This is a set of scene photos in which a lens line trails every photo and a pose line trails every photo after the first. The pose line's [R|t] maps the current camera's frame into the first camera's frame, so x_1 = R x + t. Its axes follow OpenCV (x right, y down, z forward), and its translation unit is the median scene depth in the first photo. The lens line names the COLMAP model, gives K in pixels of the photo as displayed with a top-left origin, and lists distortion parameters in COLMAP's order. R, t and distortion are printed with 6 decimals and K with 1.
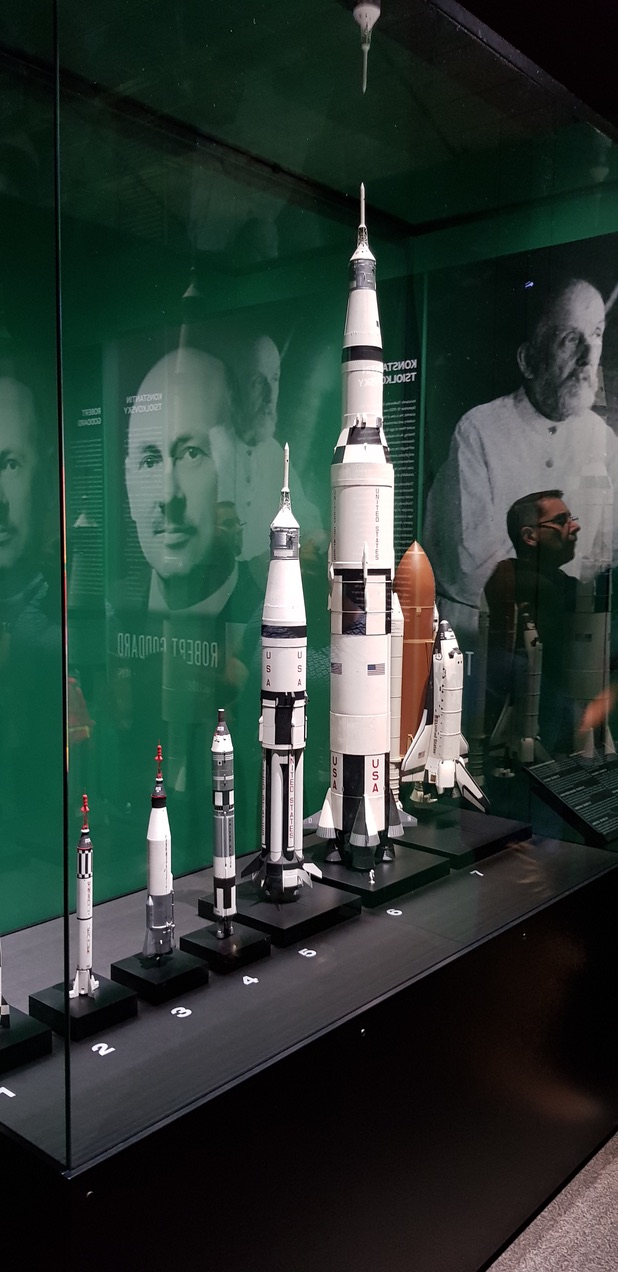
lens RADIAL K [[991.9, 0, 304.4], [0, 991.9, 656.6], [0, 0, 1]] dist [0.108561, -0.171735]
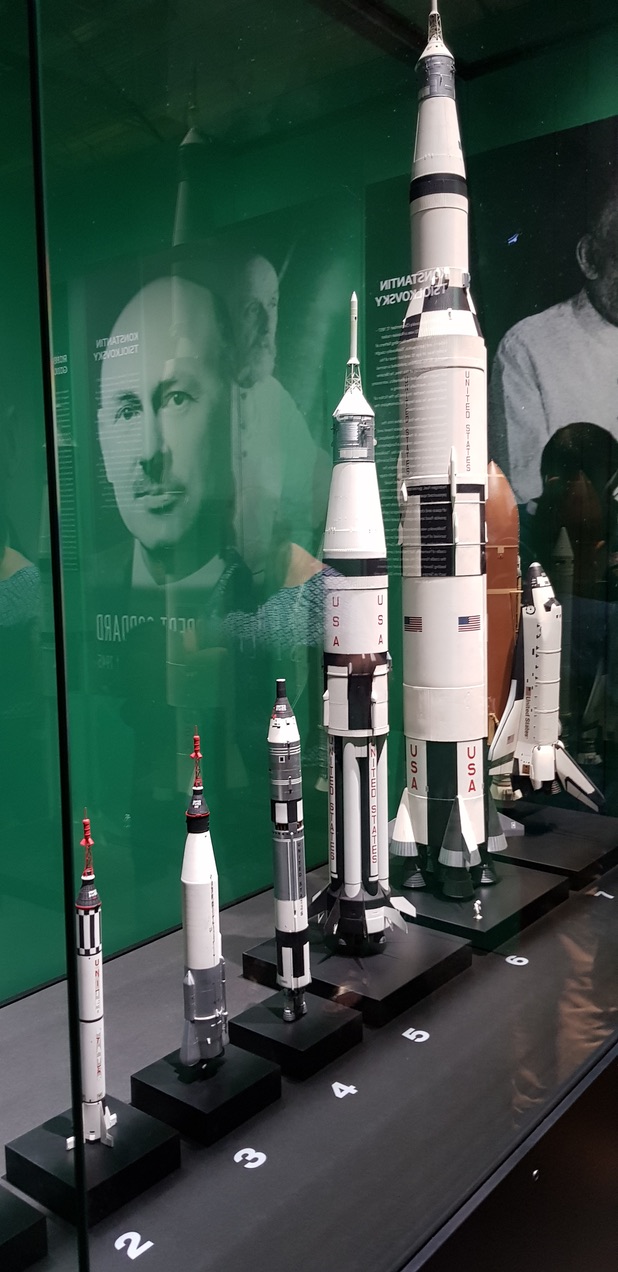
lens RADIAL K [[990.0, 0, 294.5], [0, 990.0, 647.8], [0, 0, 1]] dist [0.088751, -0.153040]
pose [[0.999244, -0.031747, 0.022428, -0.073790], [0.031758, 0.999496, -0.000146, 0.027125], [-0.022412, 0.000859, 0.999748, 0.278527]]
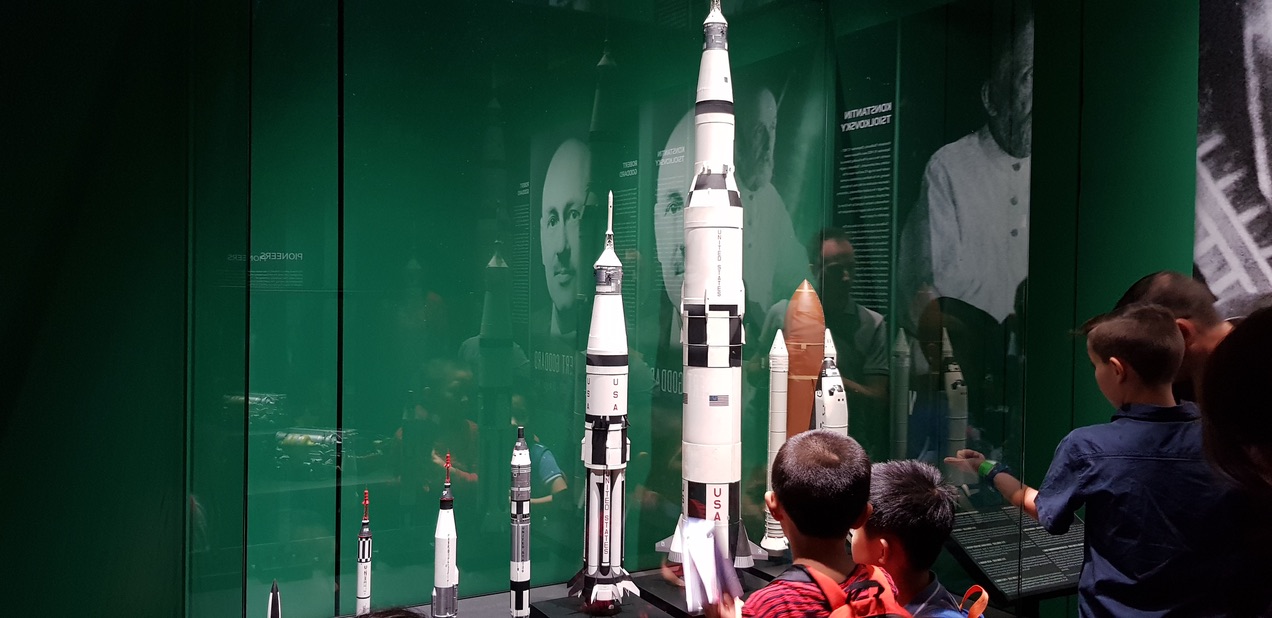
lens RADIAL K [[991.9, 0, 636.0], [0, 991.9, 309.0], [0, 0, 1]] dist [0.108561, -0.171735]
pose [[0.943381, 0.011250, -0.331520, 0.340011], [-0.041114, 0.995684, -0.083206, 0.007437], [0.329153, 0.092125, 0.939772, -0.019868]]
